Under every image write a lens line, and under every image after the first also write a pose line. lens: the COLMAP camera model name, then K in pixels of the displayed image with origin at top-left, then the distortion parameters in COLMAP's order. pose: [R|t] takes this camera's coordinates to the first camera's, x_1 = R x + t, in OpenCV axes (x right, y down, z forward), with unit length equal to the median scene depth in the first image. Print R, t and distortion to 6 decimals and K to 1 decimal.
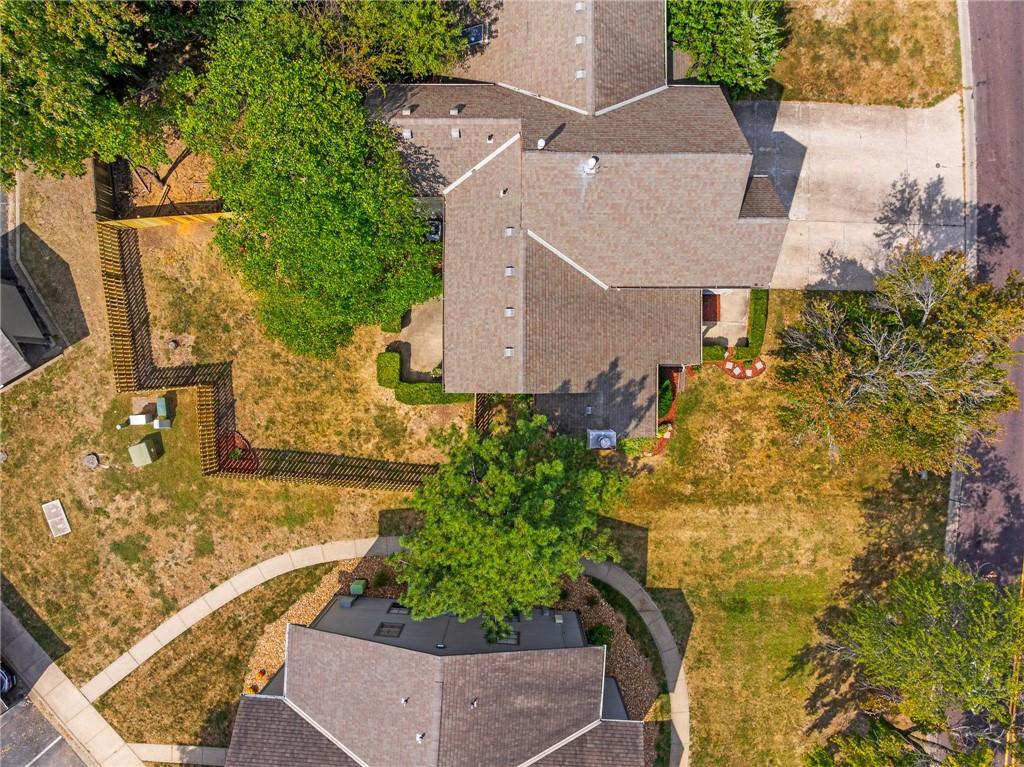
lens RADIAL K [[700.7, 0, 512.0], [0, 700.7, 383.5], [0, 0, 1]] dist [-0.047360, 0.005795]
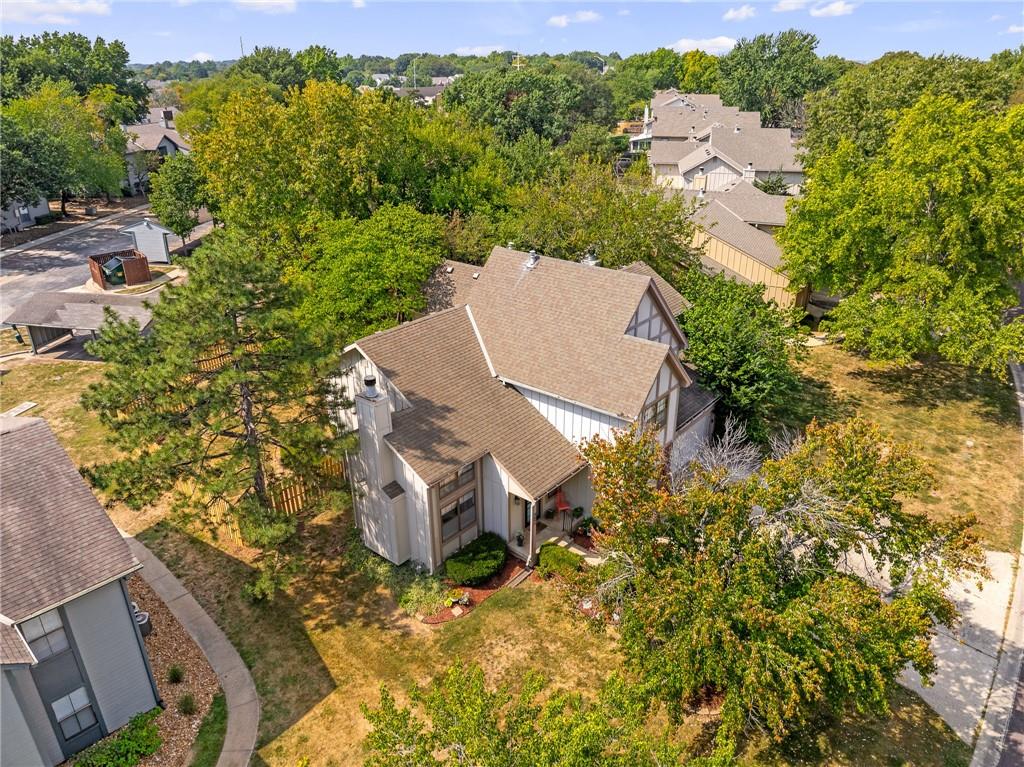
lens RADIAL K [[736.1, 0, 512.0], [0, 736.1, 383.5], [0, 0, 1]] dist [-0.049235, 0.002329]
pose [[0.768242, 0.263936, -0.583217, 0.677557], [-0.640155, 0.313199, -0.701505, 0.519879], [-0.002489, 0.912274, 0.409572, 0.496417]]
